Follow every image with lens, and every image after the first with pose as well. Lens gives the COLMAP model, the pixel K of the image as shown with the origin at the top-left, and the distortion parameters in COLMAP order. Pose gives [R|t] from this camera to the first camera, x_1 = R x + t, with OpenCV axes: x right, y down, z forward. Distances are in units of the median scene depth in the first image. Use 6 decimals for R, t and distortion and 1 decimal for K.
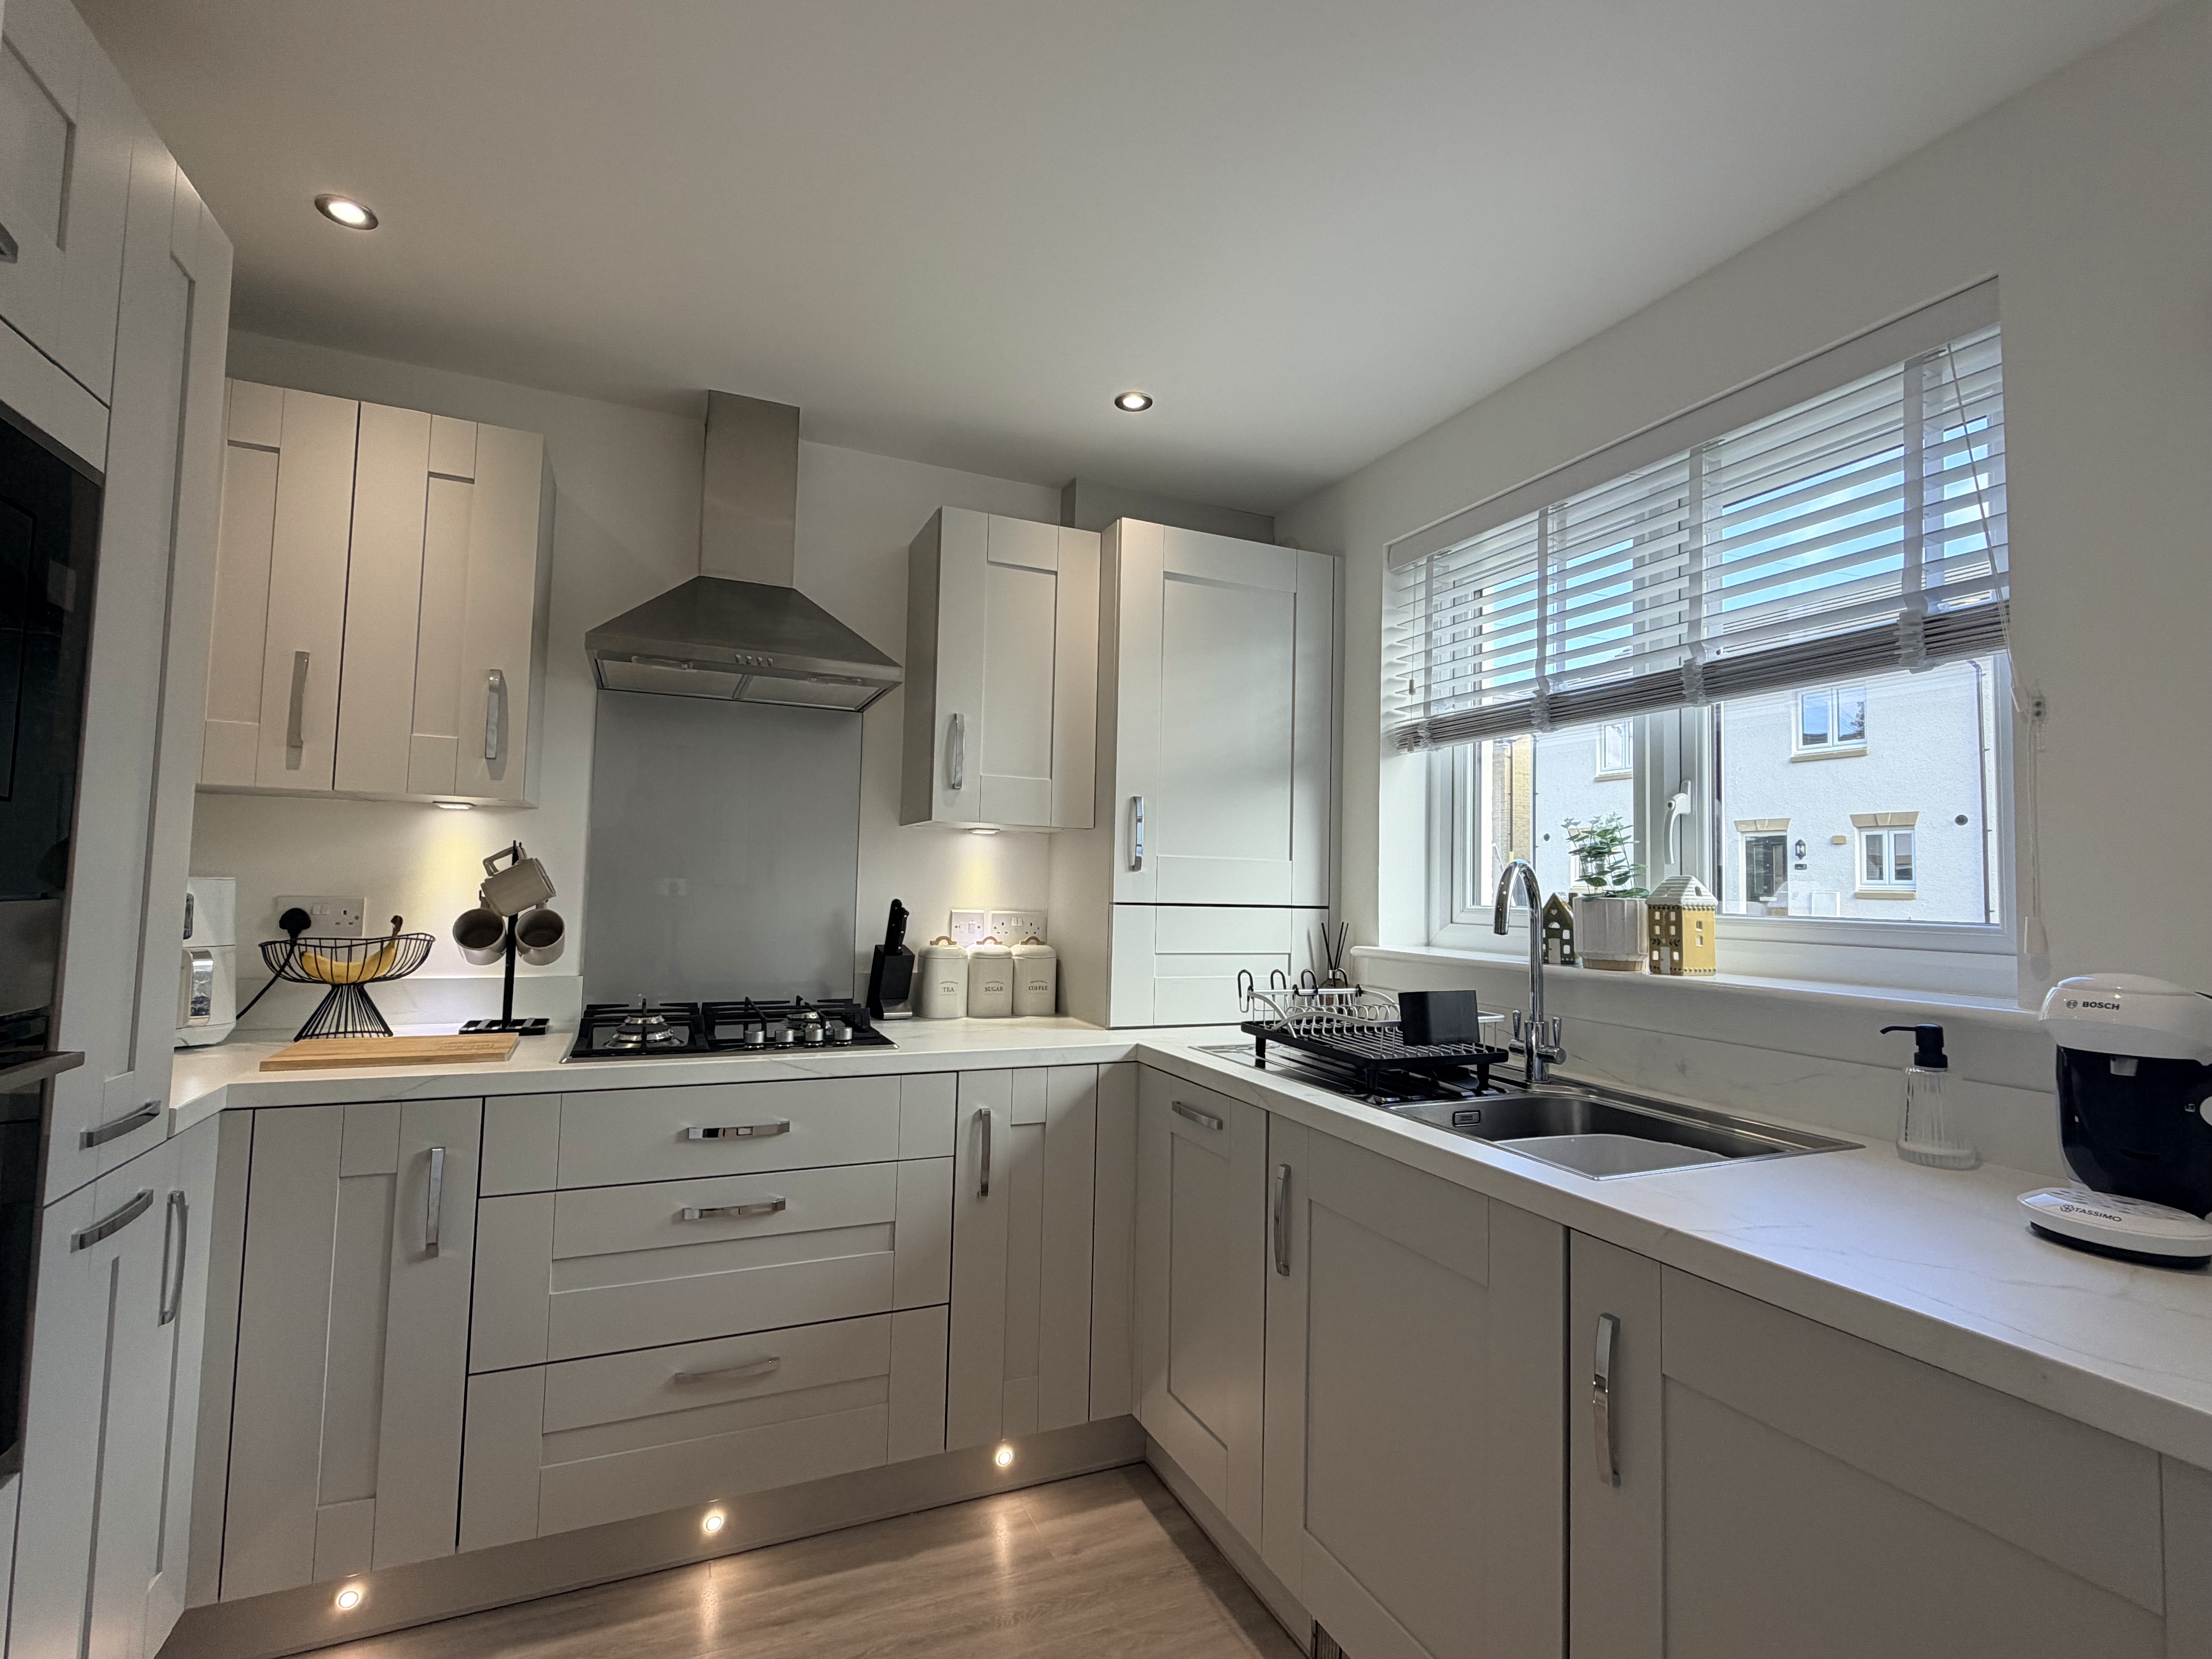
lens RADIAL K [[1020.9, 0, 1096.1], [0, 1020.9, 821.1], [0, 0, 1]] dist [0.003696, -0.000736]
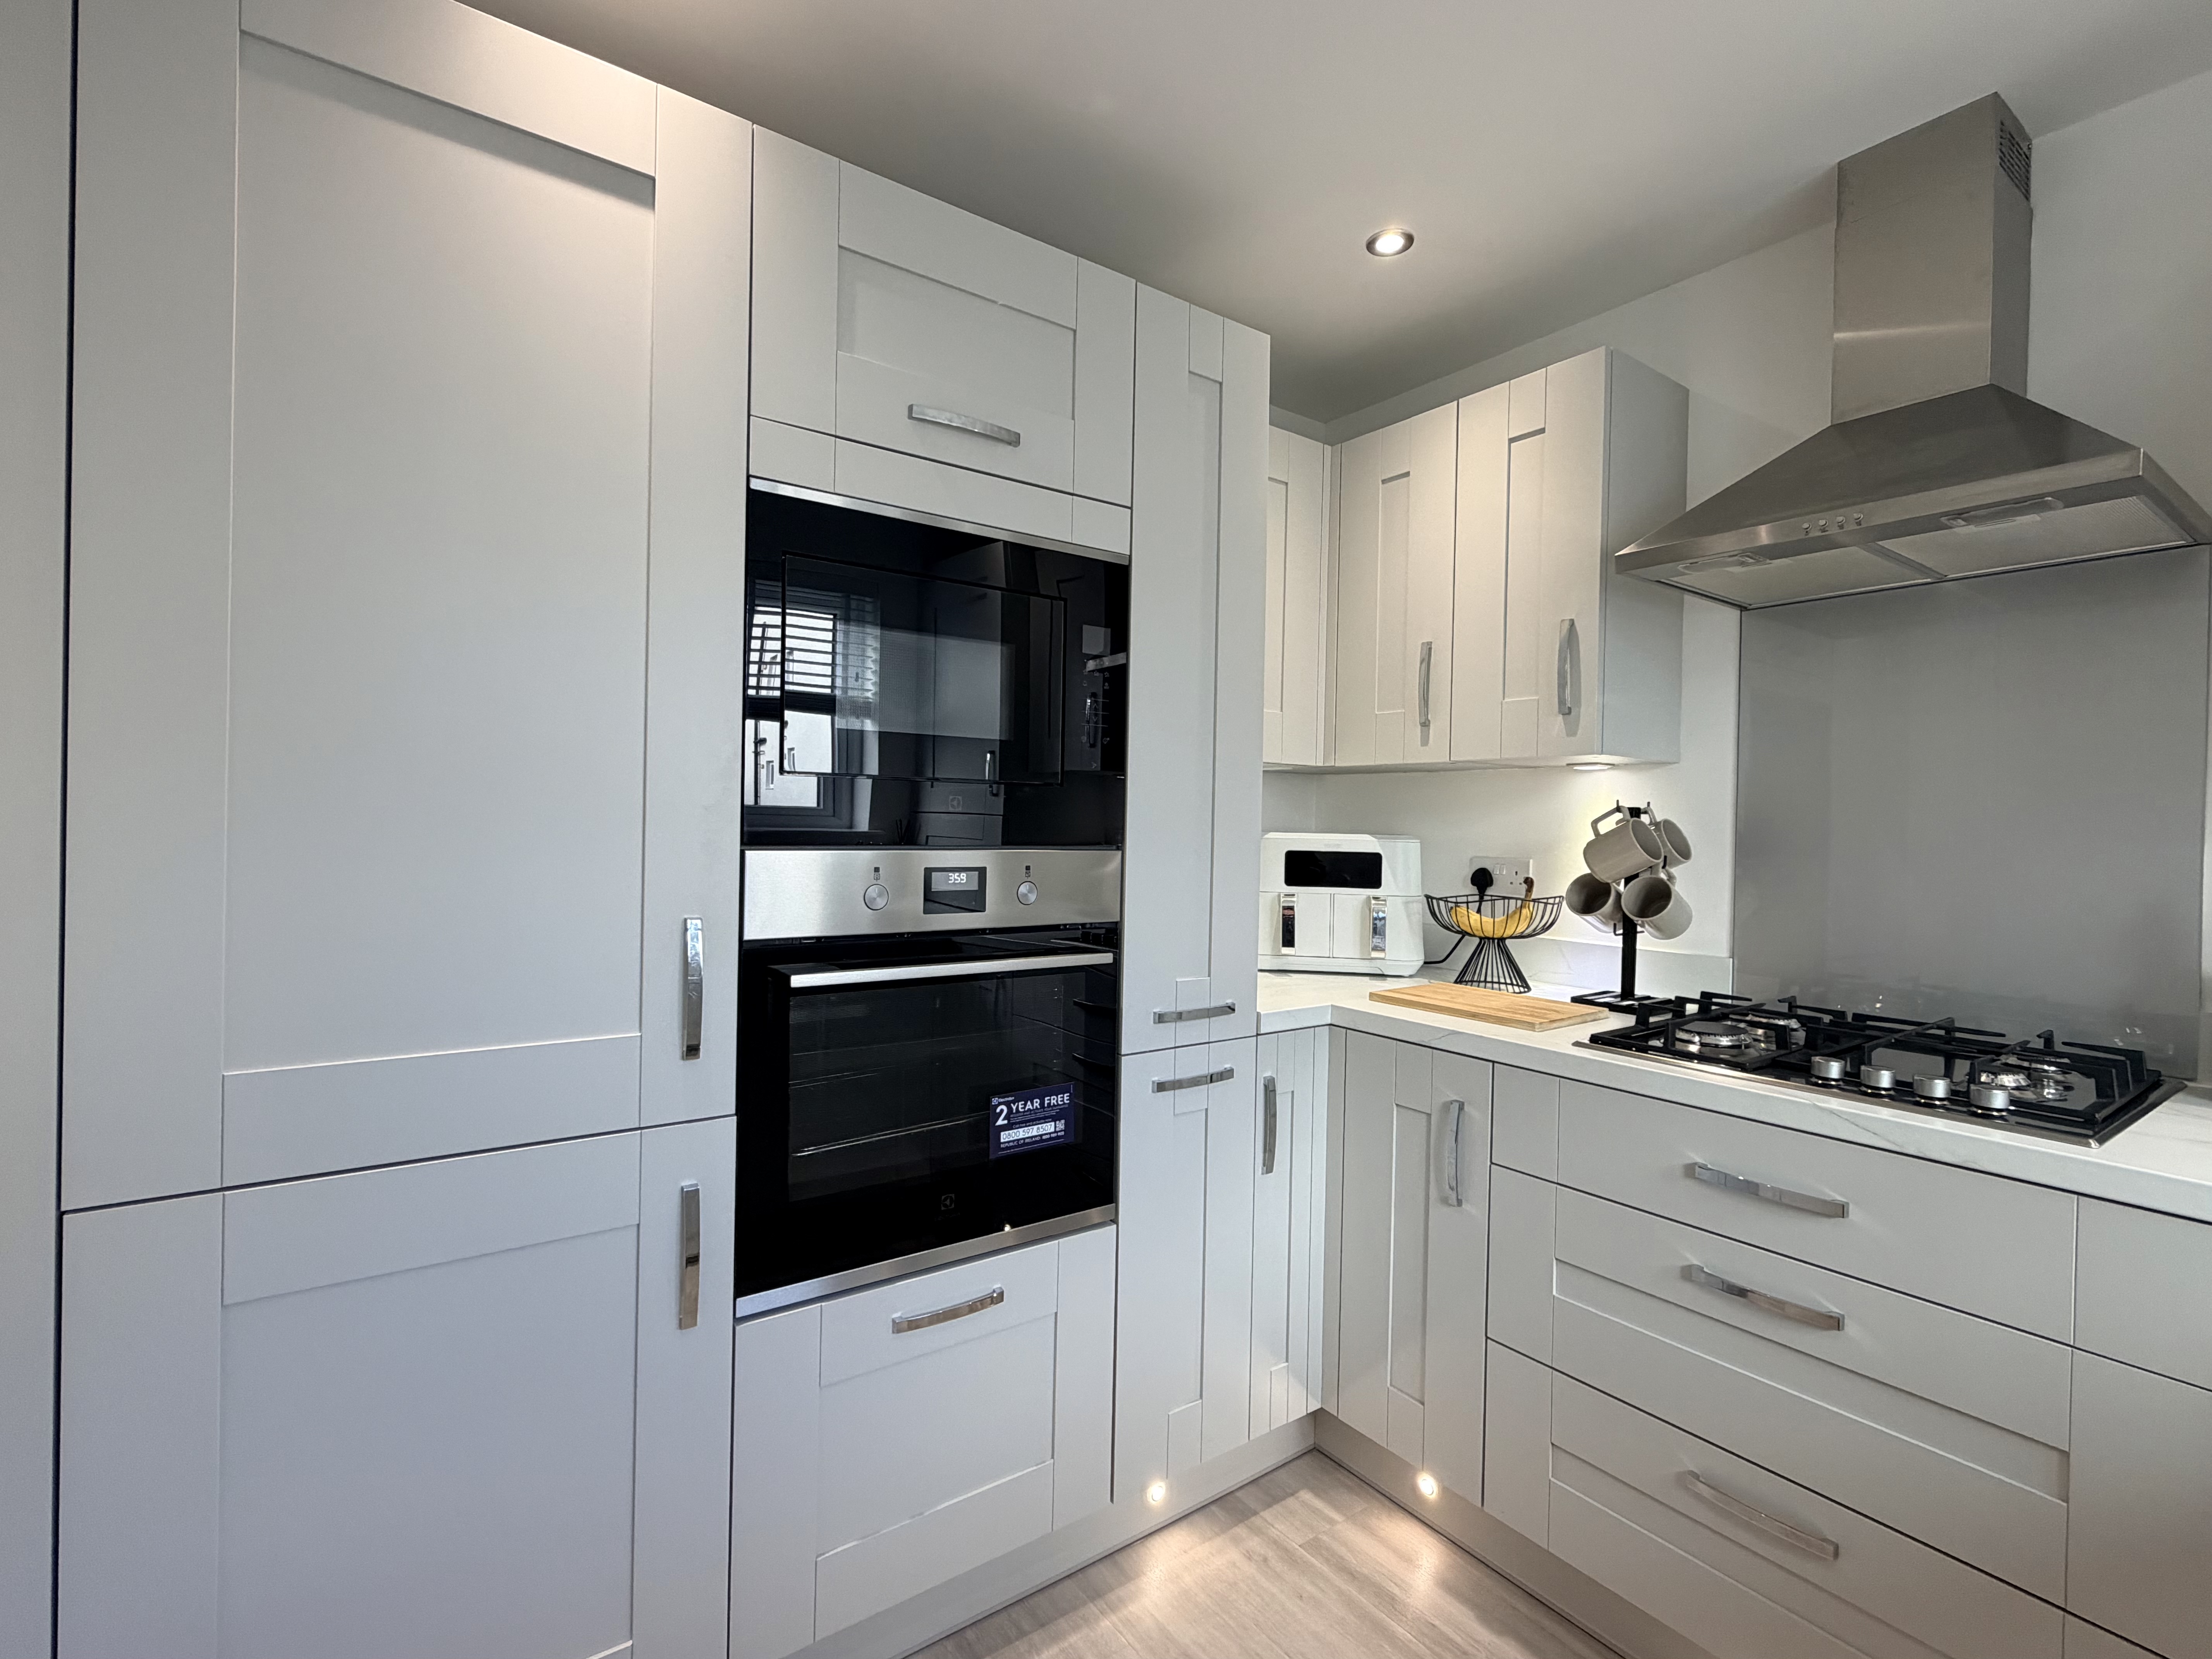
lens RADIAL K [[1020.9, 0, 1088.9], [0, 1020.9, 819.2], [0, 0, 1]] dist [0.003696, -0.000736]
pose [[0.203036, -0.022517, -0.978912, 0.241315], [0.048638, 0.998733, -0.012885, 0.026233], [0.977963, -0.044996, 0.203874, 0.364241]]
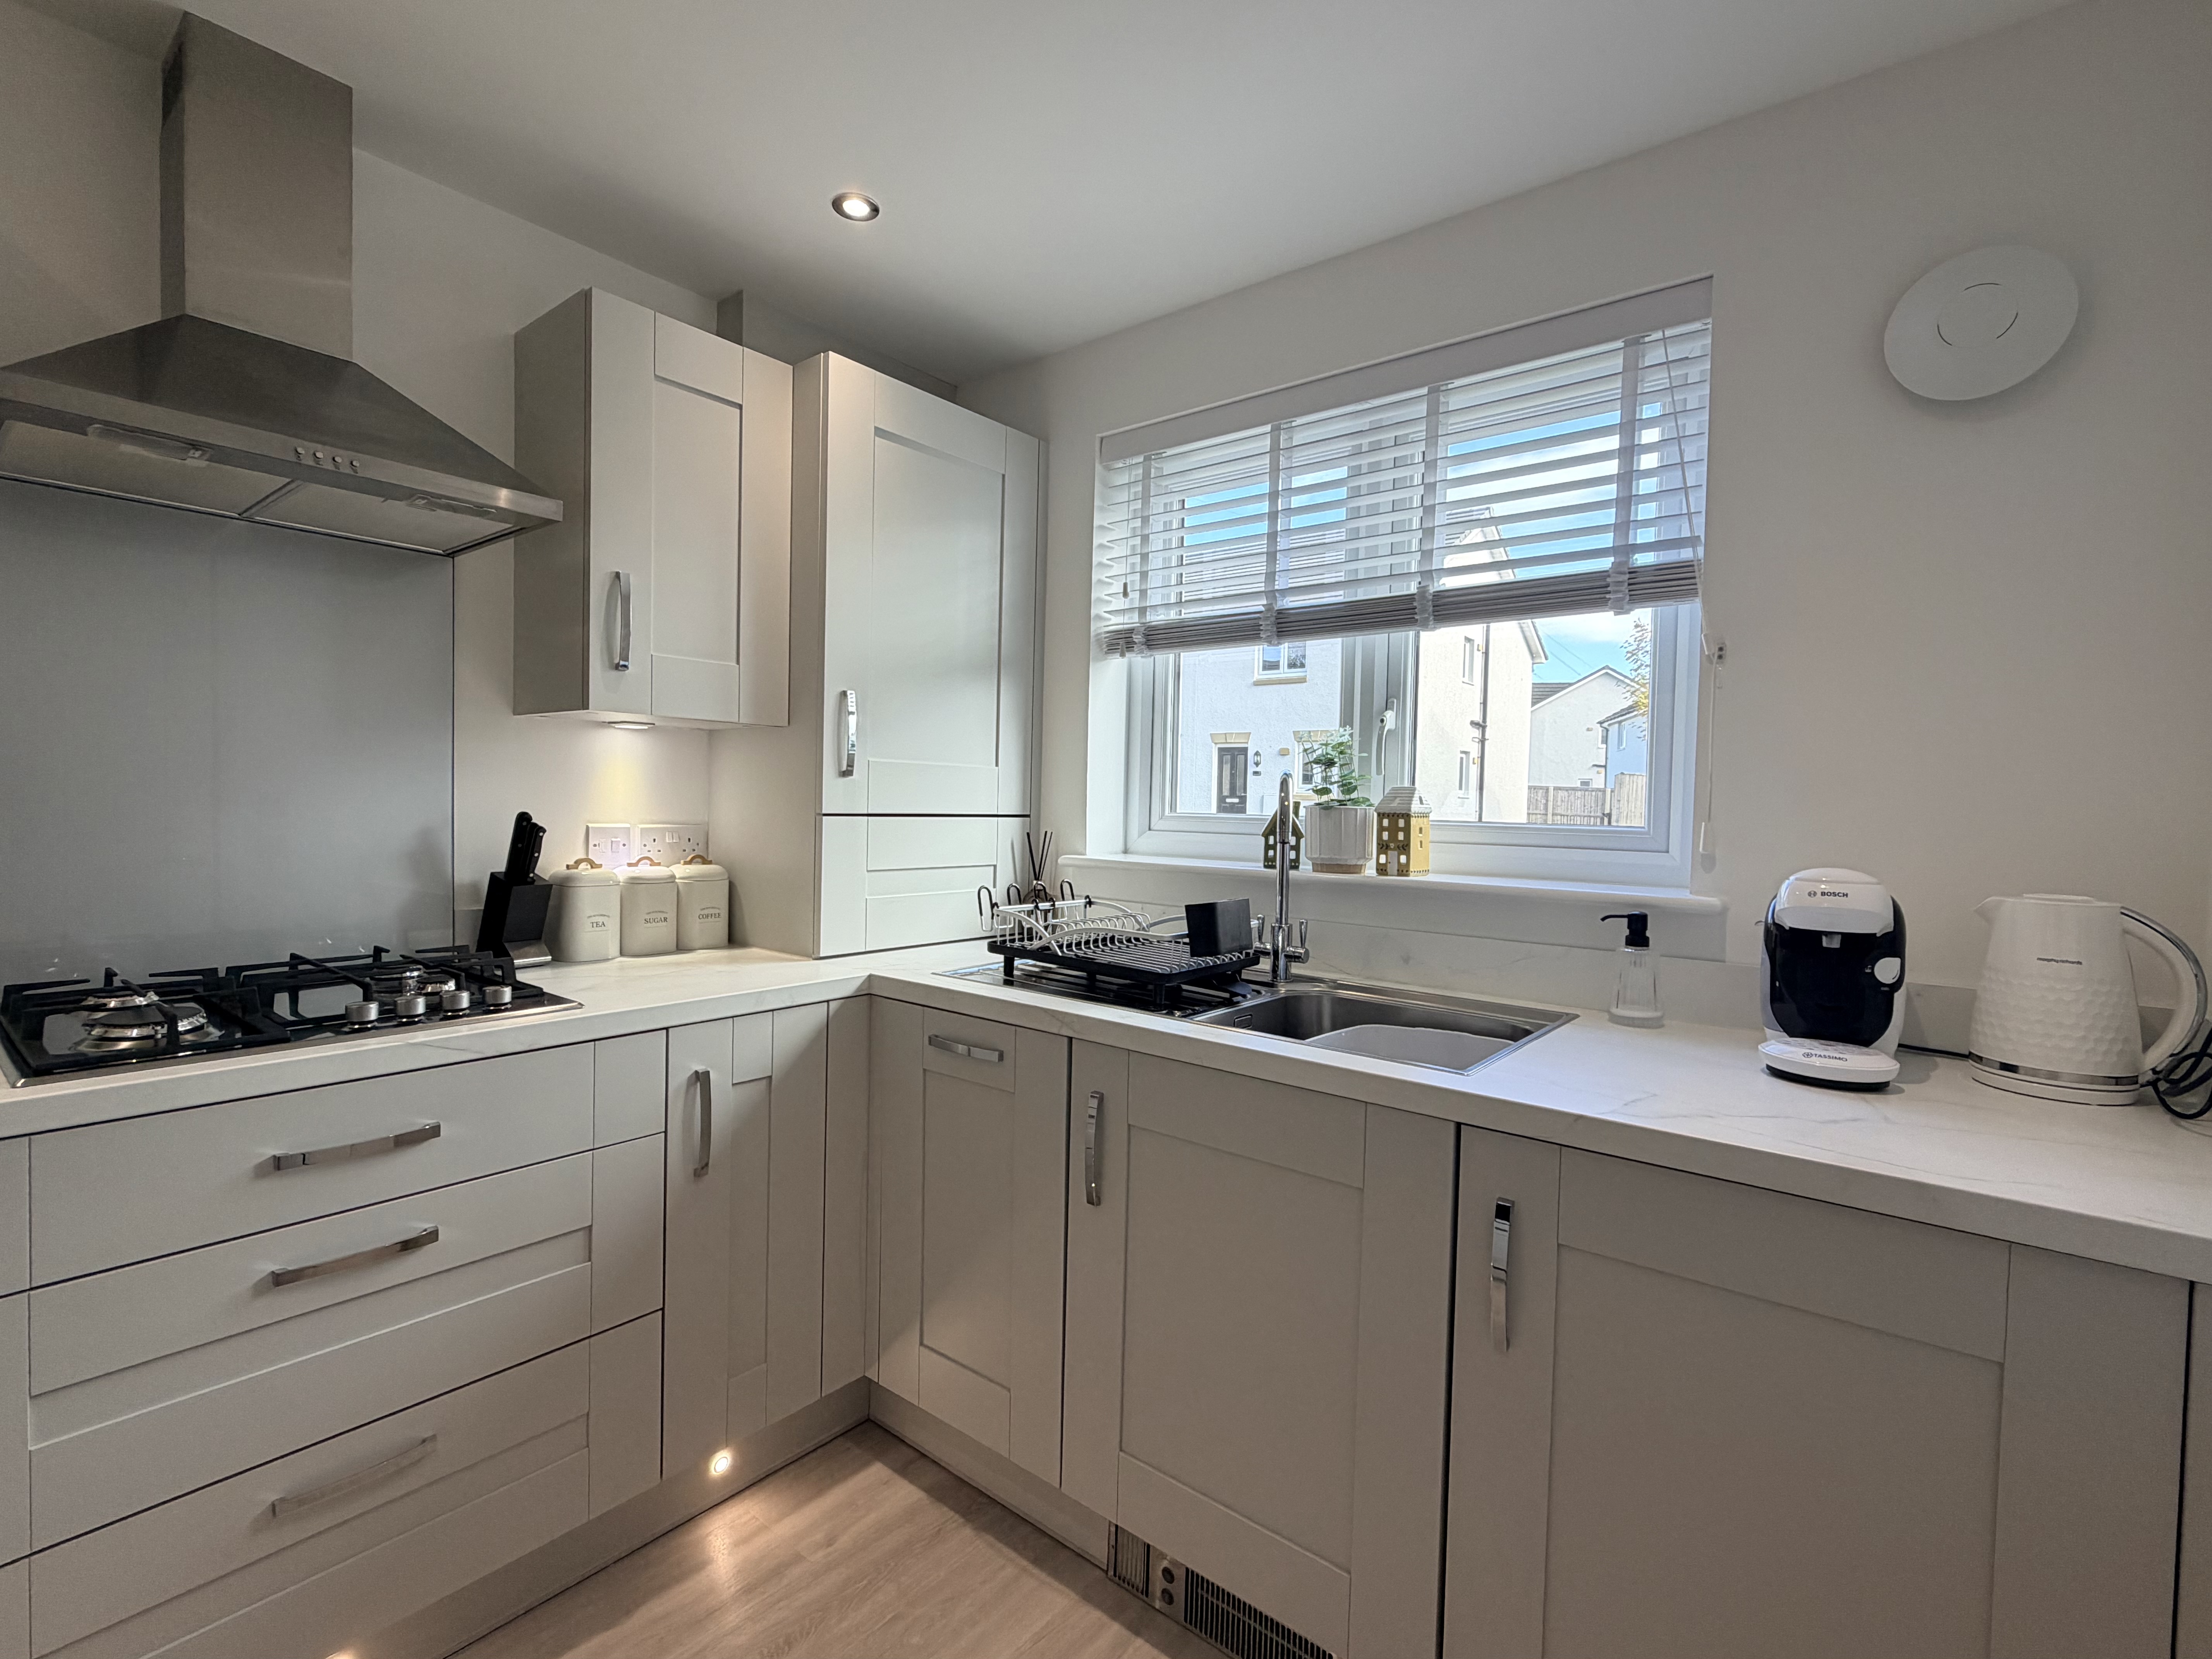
lens RADIAL K [[1020.9, 0, 1097.3], [0, 1020.9, 822.6], [0, 0, 1]] dist [0.003696, -0.000736]
pose [[0.888902, -0.014351, 0.457873, -0.199512], [-0.030199, 0.995499, 0.089829, 0.003511], [-0.457101, -0.093677, 0.884468, 0.156252]]
